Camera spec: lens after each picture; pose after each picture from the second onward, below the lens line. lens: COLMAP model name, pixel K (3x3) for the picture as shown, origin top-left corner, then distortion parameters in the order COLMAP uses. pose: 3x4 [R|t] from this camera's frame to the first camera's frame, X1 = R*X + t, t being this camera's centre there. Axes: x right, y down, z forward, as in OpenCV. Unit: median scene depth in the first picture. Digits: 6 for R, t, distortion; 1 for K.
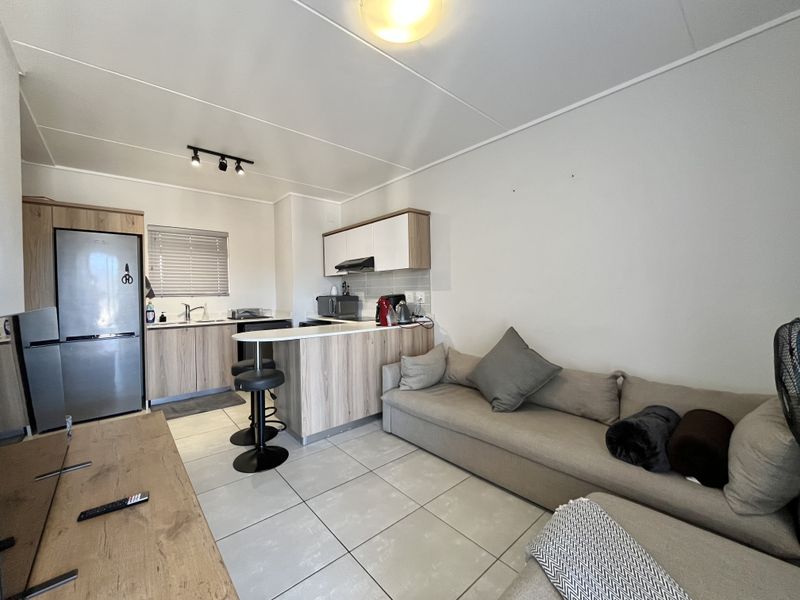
lens RADIAL K [[321.8, 0, 397.5], [0, 321.8, 298.8], [0, 0, 1]] dist [-0.000582, -0.000378]
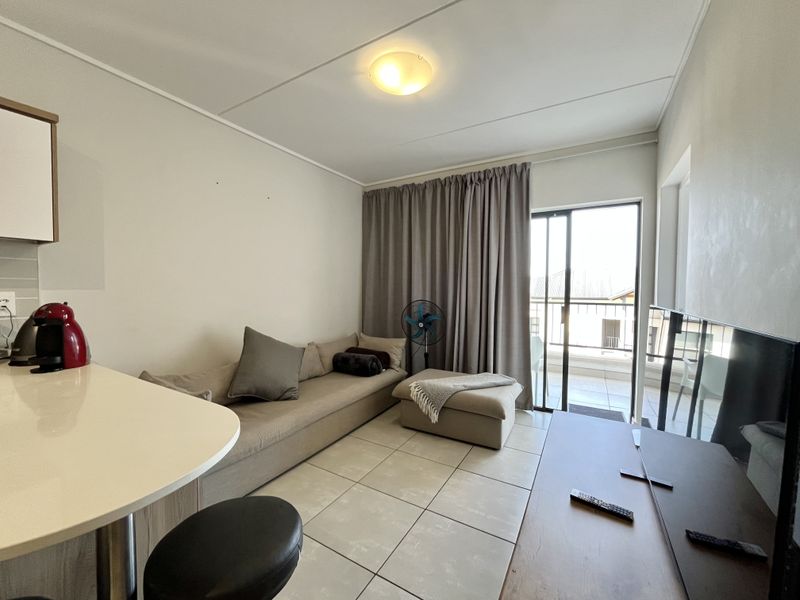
lens RADIAL K [[321.8, 0, 395.3], [0, 321.8, 299.7], [0, 0, 1]] dist [-0.000582, -0.000378]
pose [[-0.303113, -0.020943, 0.952724, -1.313151], [0.016908, 0.999483, 0.027350, -0.028952], [-0.952805, 0.024399, -0.302602, 1.532797]]
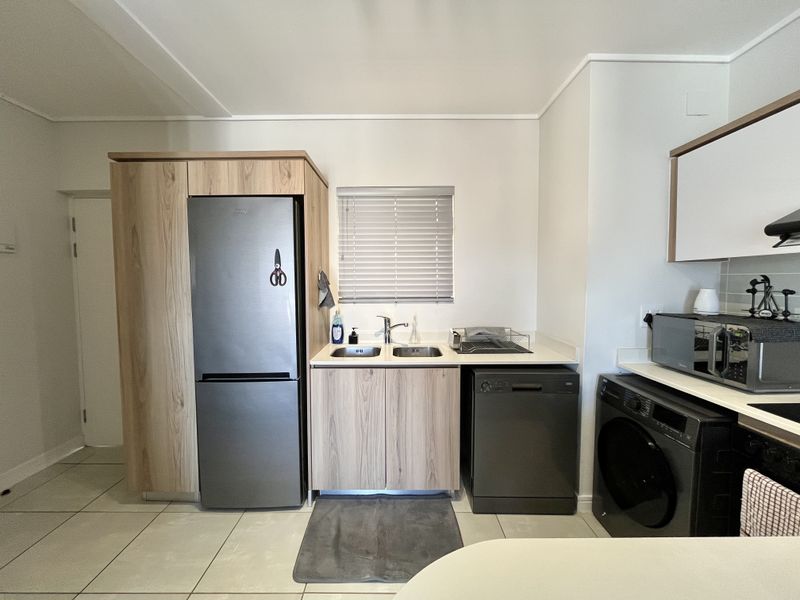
lens RADIAL K [[321.8, 0, 399.5], [0, 321.8, 297.7], [0, 0, 1]] dist [-0.000582, -0.000378]
pose [[0.756580, 0.043463, -0.652455, -0.251257], [-0.016831, 0.998752, 0.047015, -0.044458], [0.653684, -0.024589, 0.756368, 0.563598]]
